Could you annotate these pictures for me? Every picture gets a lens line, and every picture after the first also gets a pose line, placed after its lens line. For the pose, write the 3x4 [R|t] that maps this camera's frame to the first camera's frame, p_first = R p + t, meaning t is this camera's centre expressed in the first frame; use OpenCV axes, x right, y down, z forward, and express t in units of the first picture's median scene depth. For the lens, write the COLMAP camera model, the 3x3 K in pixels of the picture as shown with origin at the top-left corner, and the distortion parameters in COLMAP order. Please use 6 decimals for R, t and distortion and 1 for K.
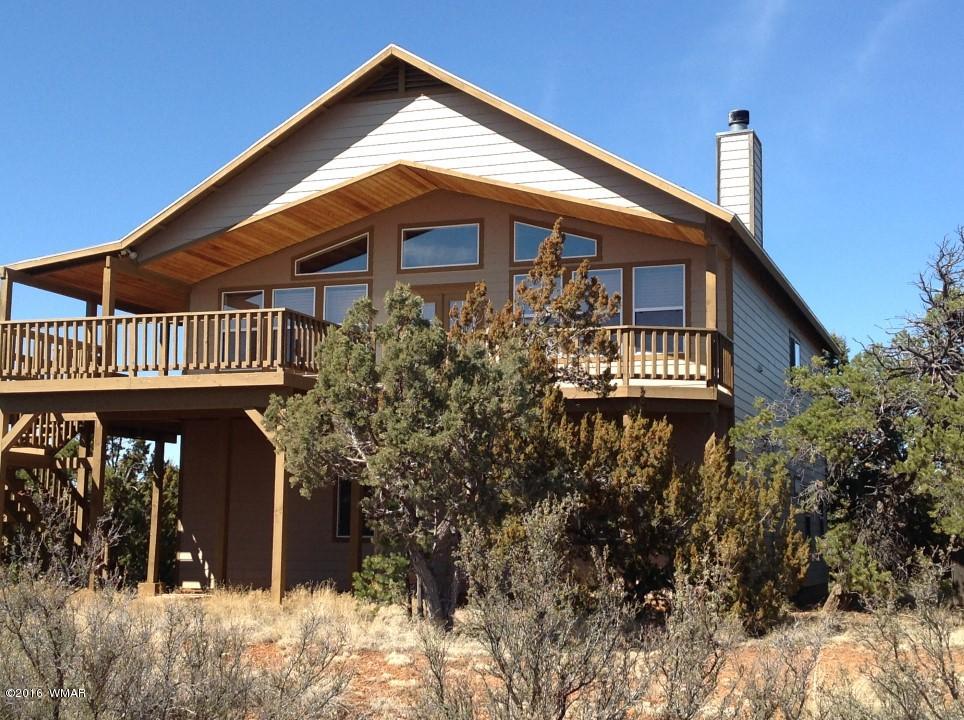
lens RADIAL K [[1321.5, 0, 506.2], [0, 1321.5, 360.3], [0, 0, 1]] dist [0.211279, -0.606525]
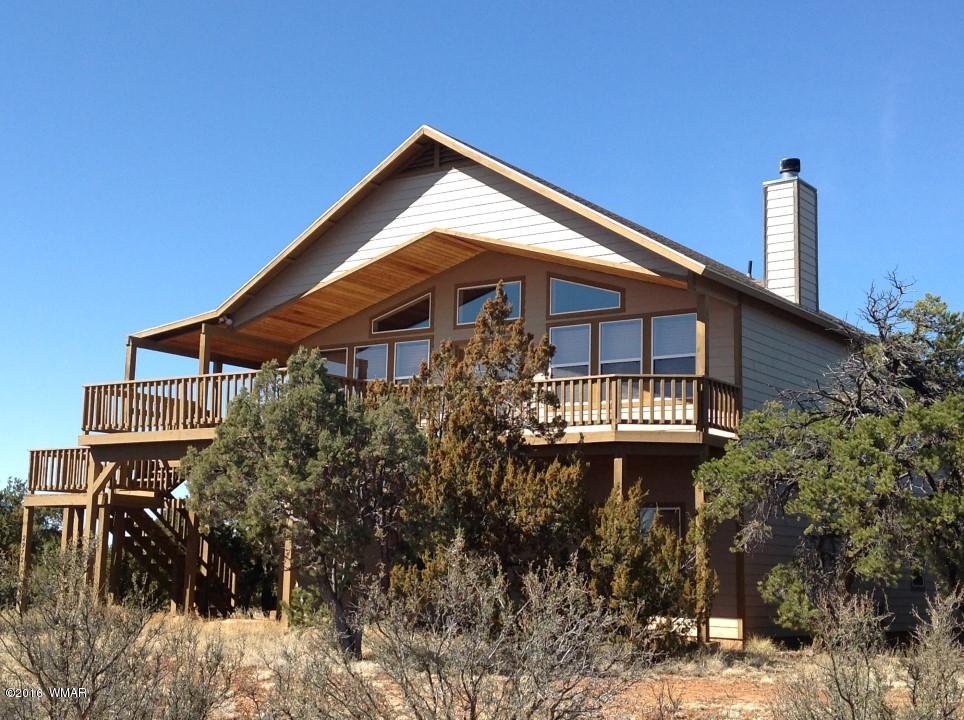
lens RADIAL K [[1321.5, 0, 506.2], [0, 1321.5, 360.3], [0, 0, 1]] dist [0.211279, -0.606525]
pose [[0.968735, -0.025989, -0.246733, 0.243911], [0.018520, 0.999299, -0.032543, -0.003955], [0.247406, 0.026956, 0.968537, -0.047525]]
